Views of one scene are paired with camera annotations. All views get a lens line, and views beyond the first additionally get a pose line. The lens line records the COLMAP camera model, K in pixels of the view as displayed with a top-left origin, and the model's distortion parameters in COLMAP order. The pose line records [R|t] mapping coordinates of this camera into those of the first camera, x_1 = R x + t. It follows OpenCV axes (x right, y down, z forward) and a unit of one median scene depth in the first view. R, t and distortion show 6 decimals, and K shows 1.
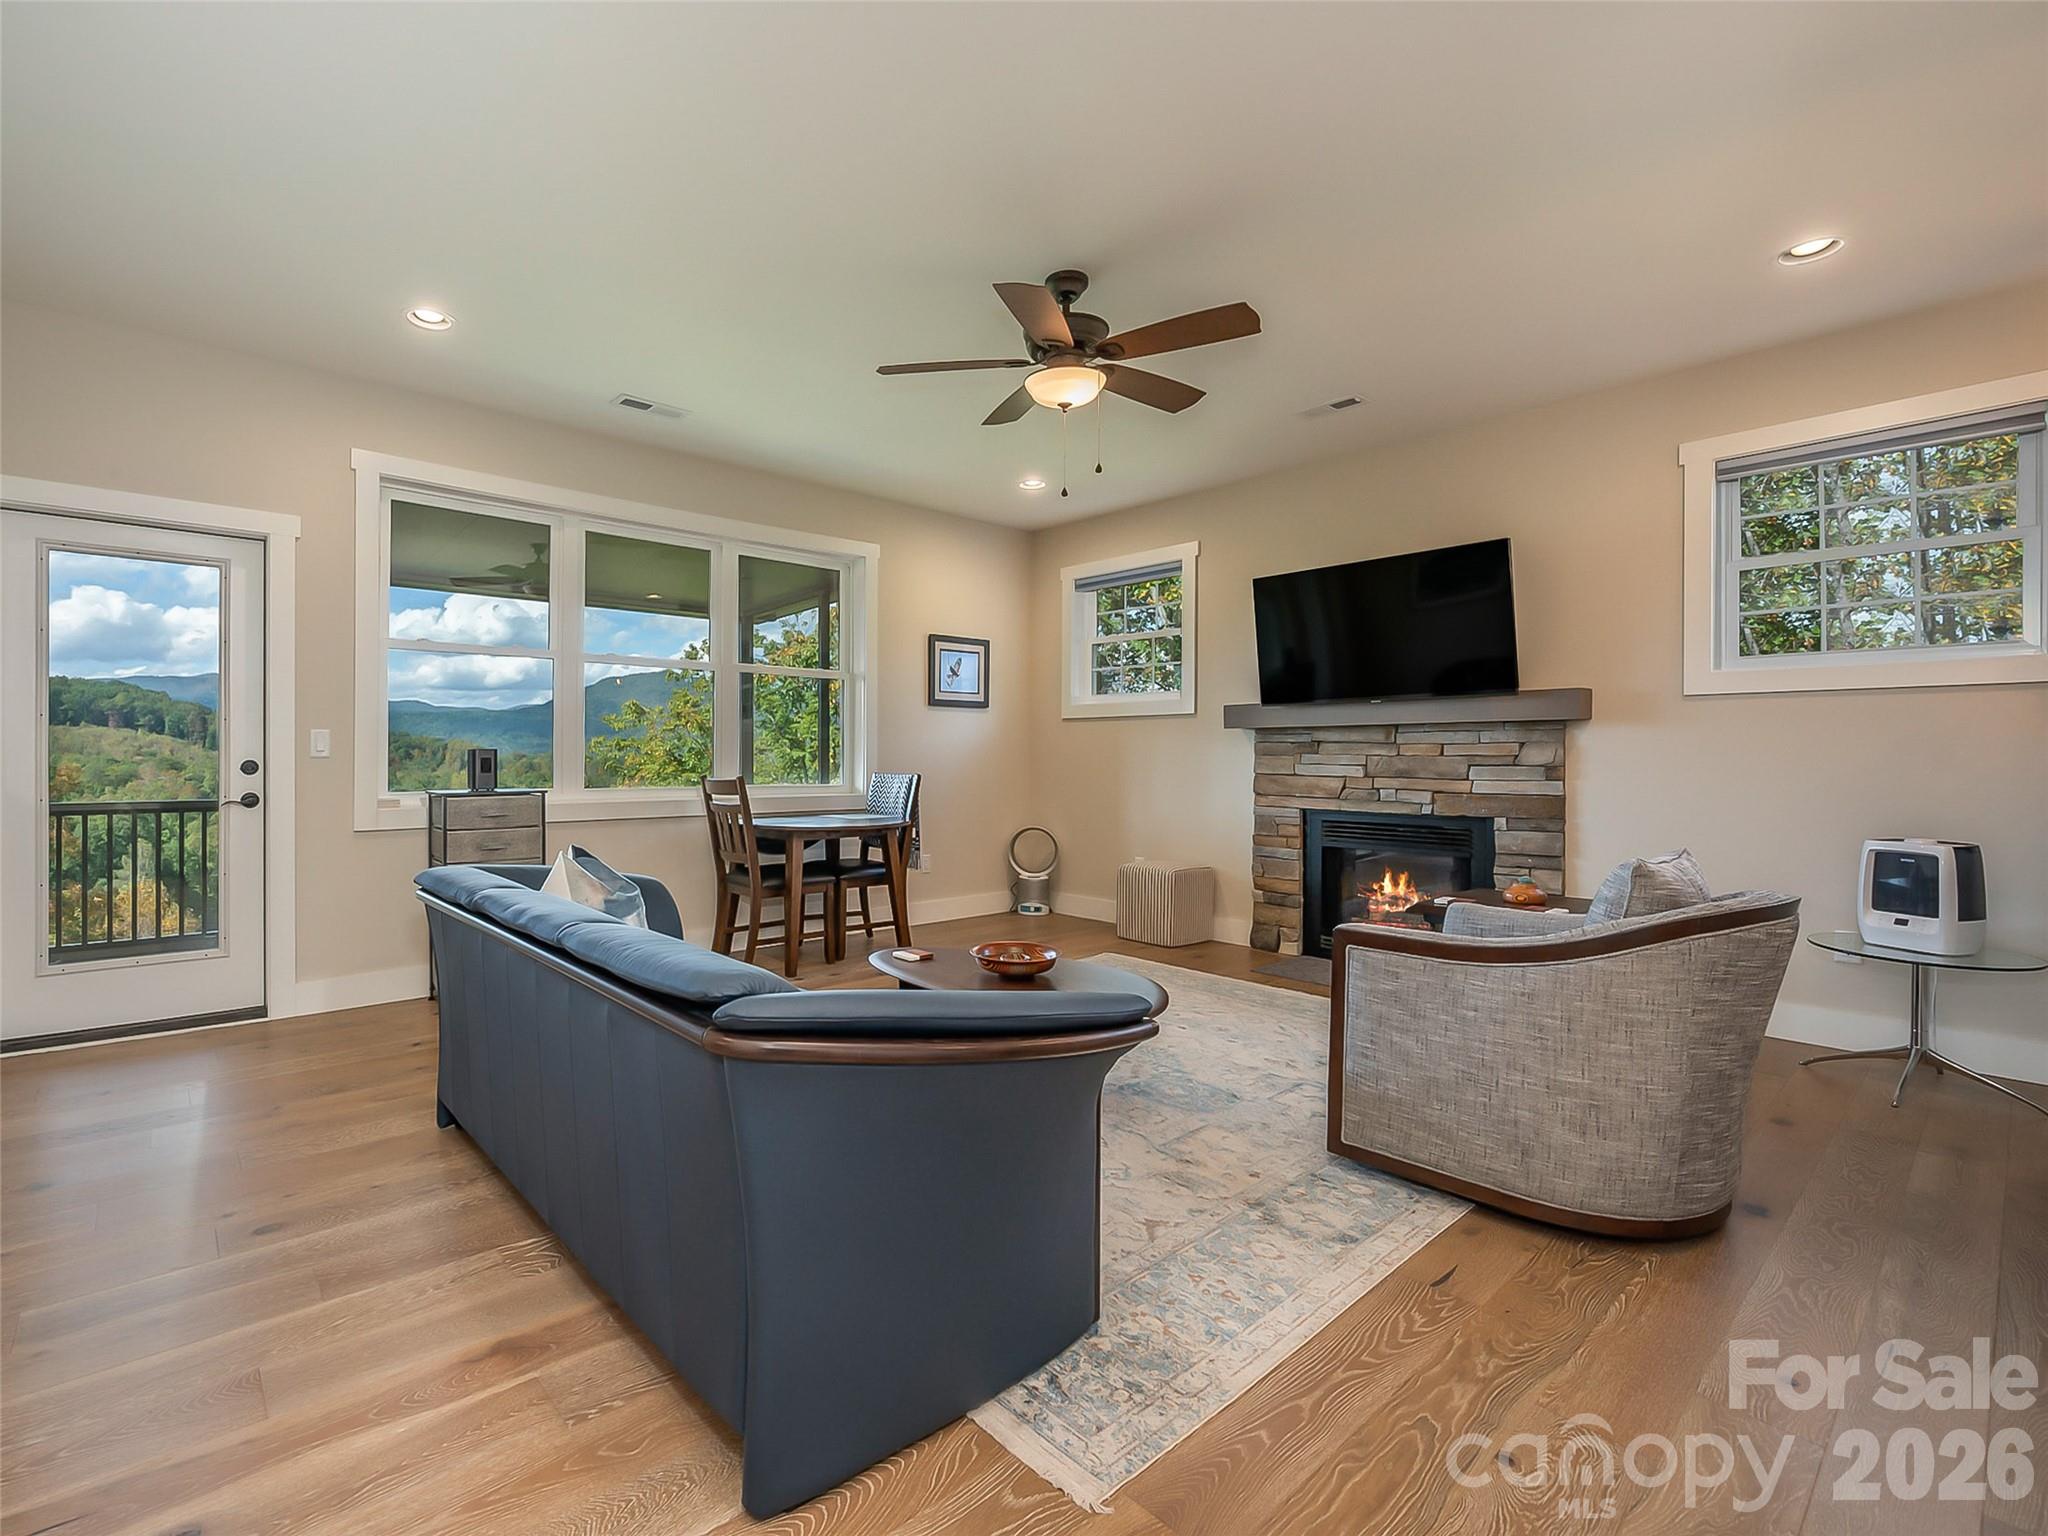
lens RADIAL K [[948.5, 0, 1011.1], [0, 948.5, 795.7], [0, 0, 1]] dist [0.000730, 0.000603]
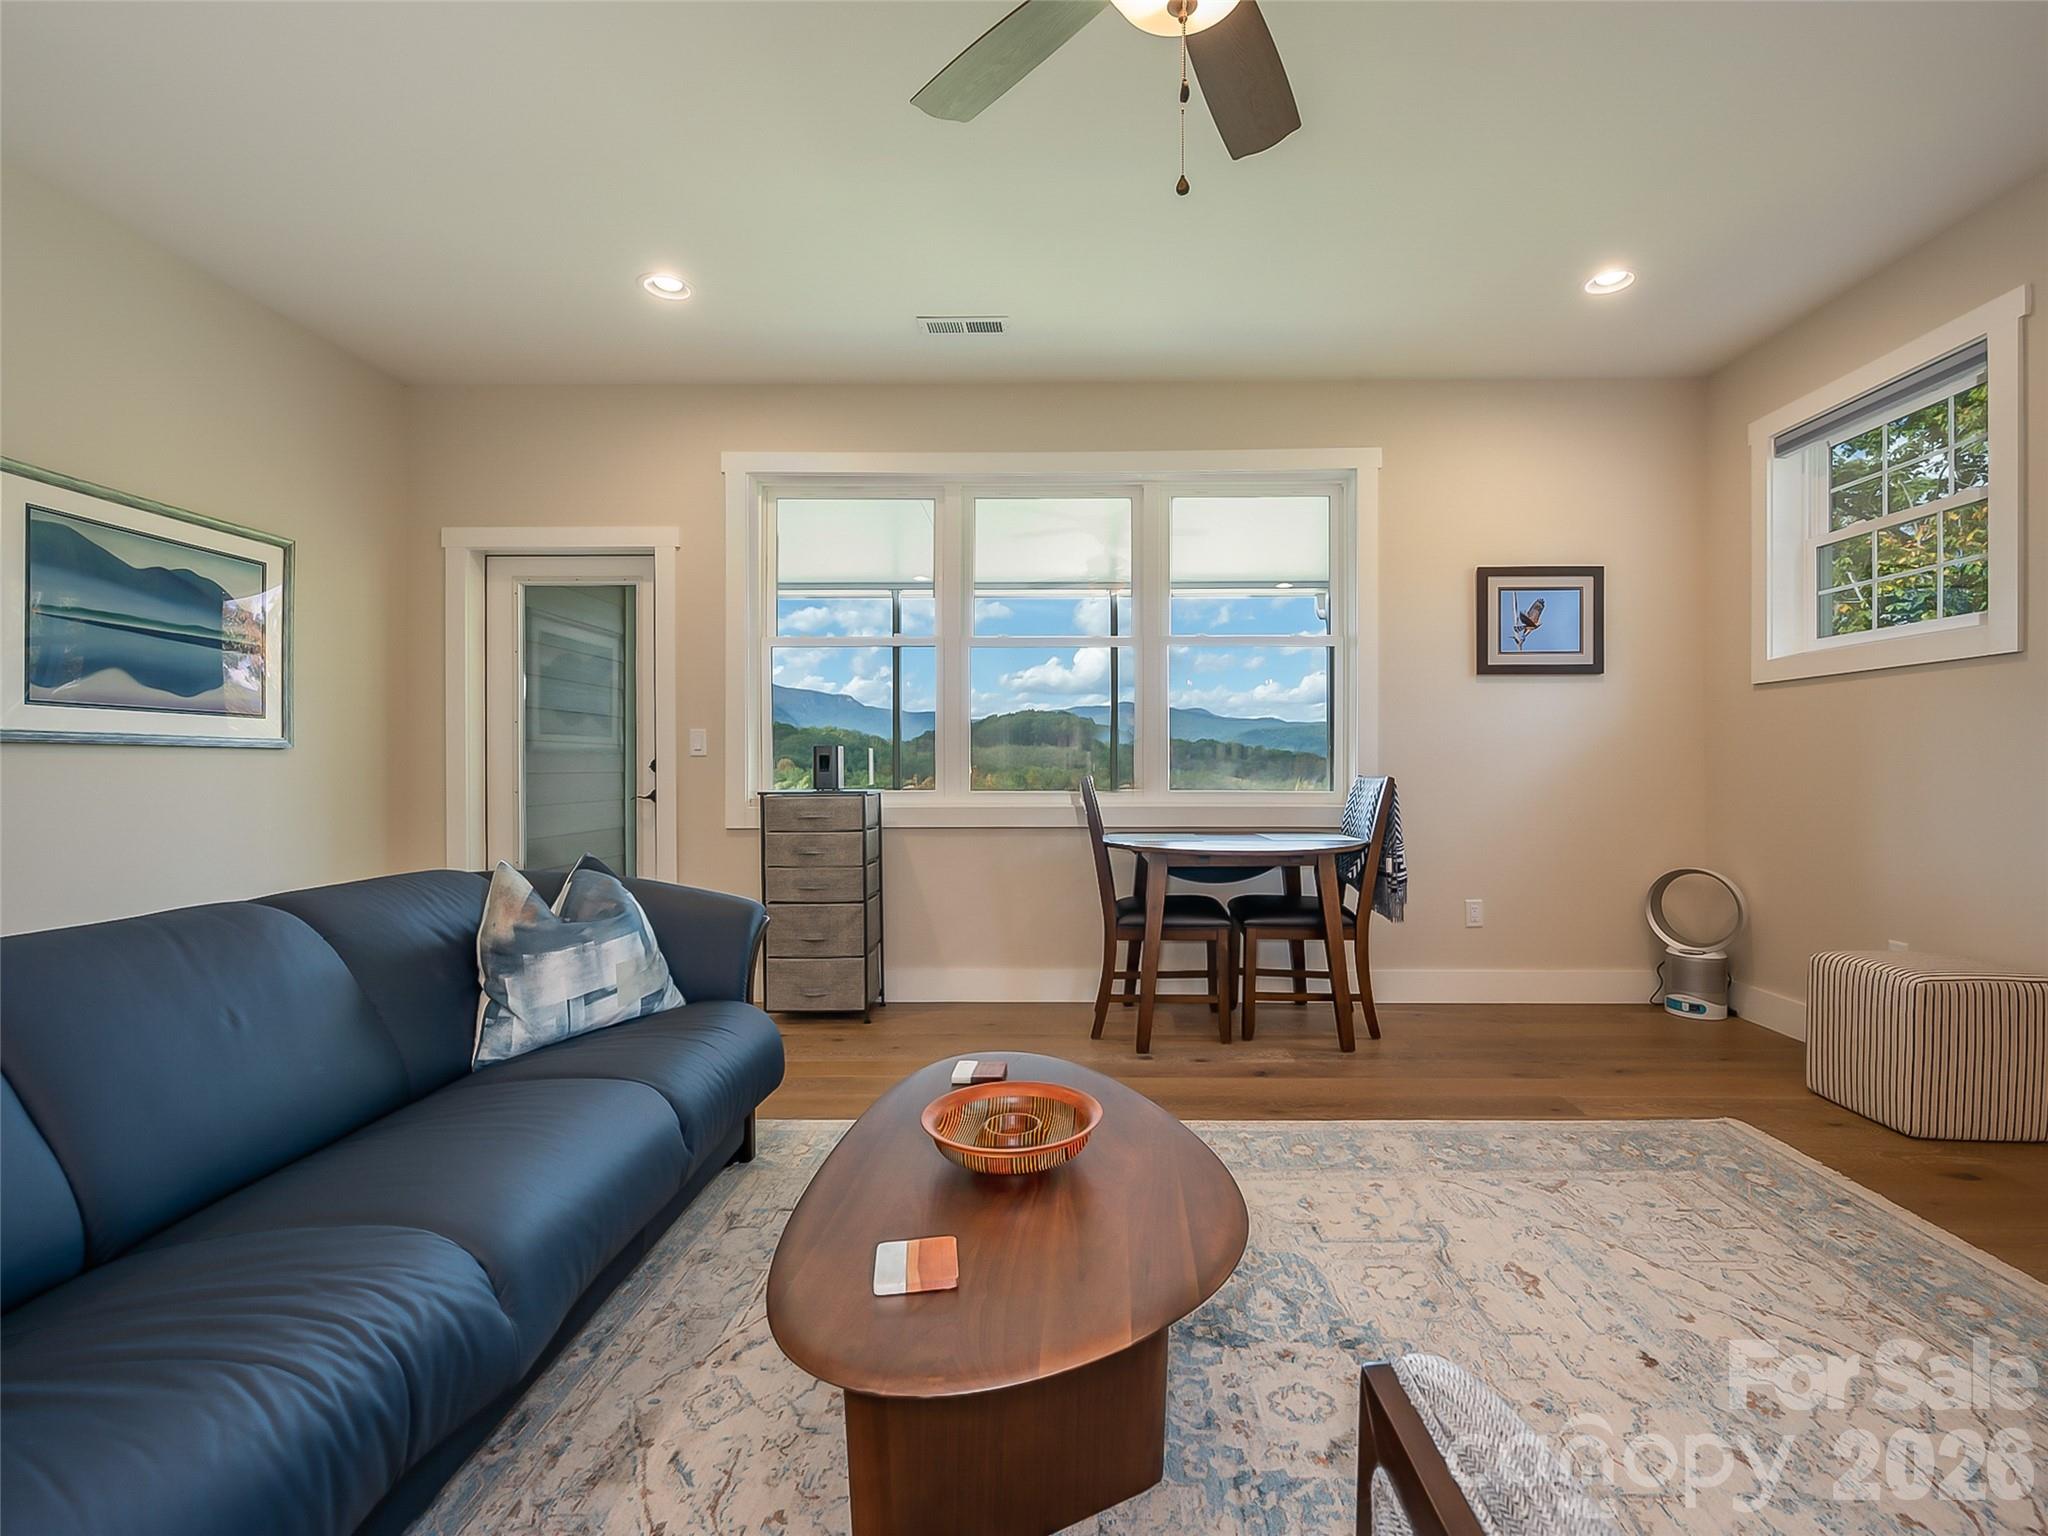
lens RADIAL K [[1011.0, 0, 1028.2], [0, 1011.0, 793.7], [0, 0, 1]] dist [-0.001517, -0.001685]
pose [[0.717896, 0.006682, -0.696118, 0.189302], [-0.022234, 0.999664, -0.013334, 0.004315], [0.695795, 0.025050, 0.717804, 0.291114]]
